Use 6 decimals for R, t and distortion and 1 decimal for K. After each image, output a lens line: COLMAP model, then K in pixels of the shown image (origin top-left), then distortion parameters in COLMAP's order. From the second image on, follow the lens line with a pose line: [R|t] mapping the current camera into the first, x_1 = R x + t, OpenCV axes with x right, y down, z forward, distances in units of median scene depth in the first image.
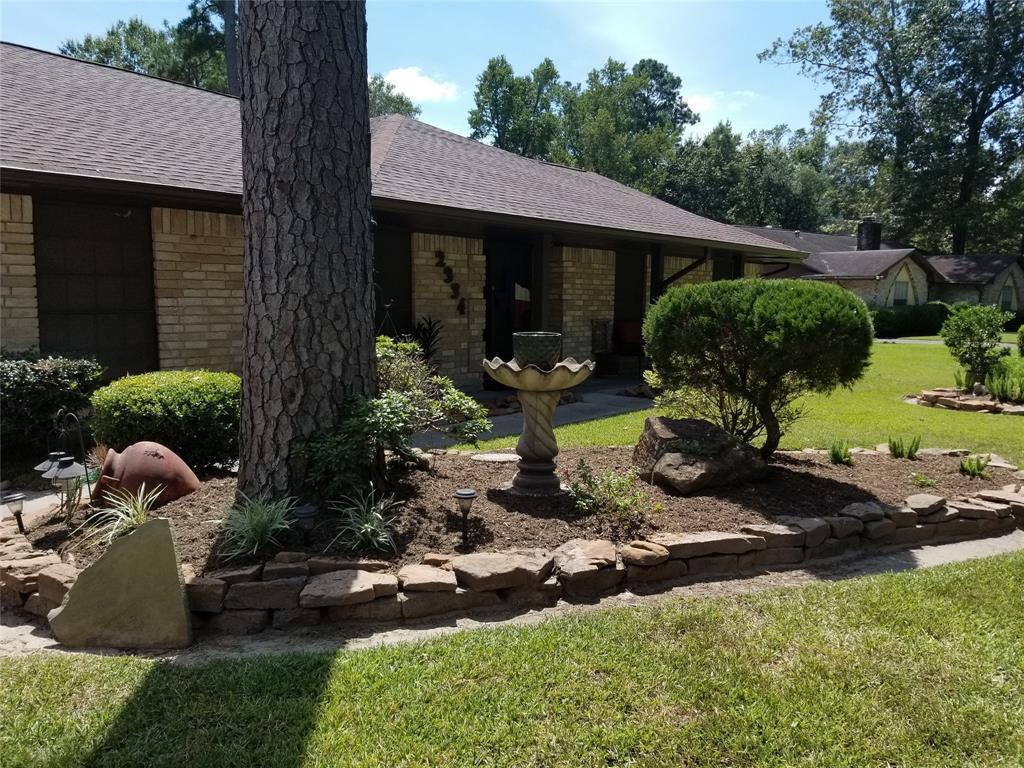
lens RADIAL K [[779.0, 0, 505.5], [0, 779.0, 393.9], [0, 0, 1]] dist [0.018973, -0.038427]
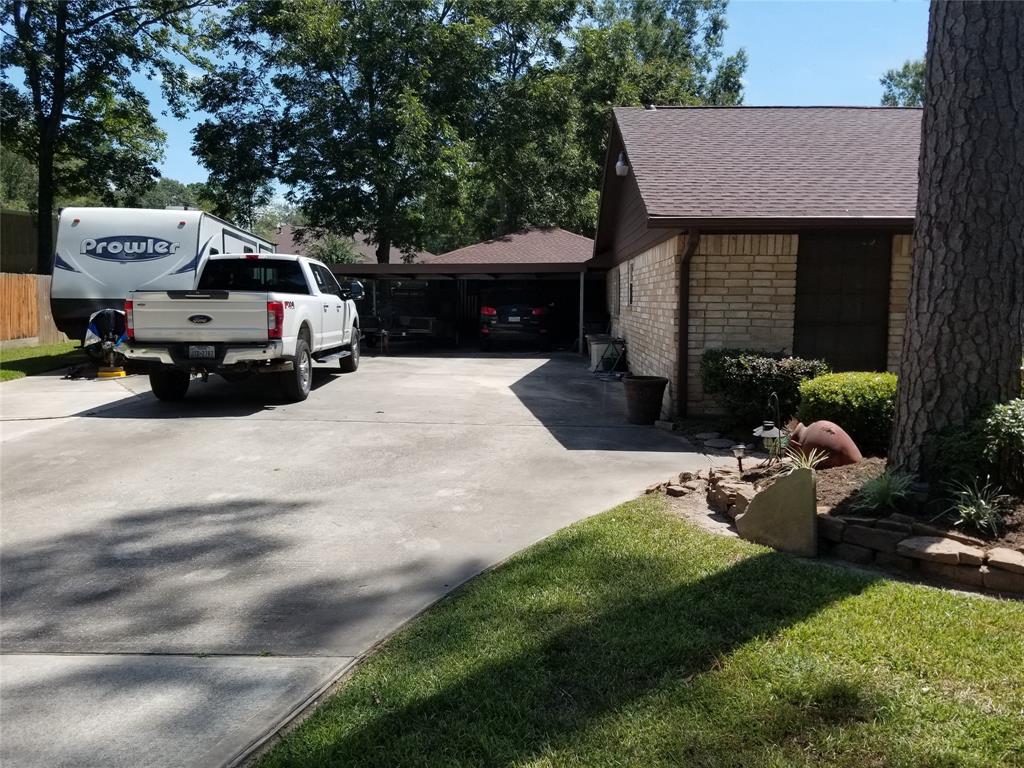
lens RADIAL K [[779.0, 0, 505.5], [0, 779.0, 393.9], [0, 0, 1]] dist [0.018973, -0.038427]
pose [[0.580997, 0.089624, -0.808956, 0.333858], [-0.100054, 0.994245, 0.038292, 0.019708], [0.807733, 0.058692, 0.586620, -0.264480]]
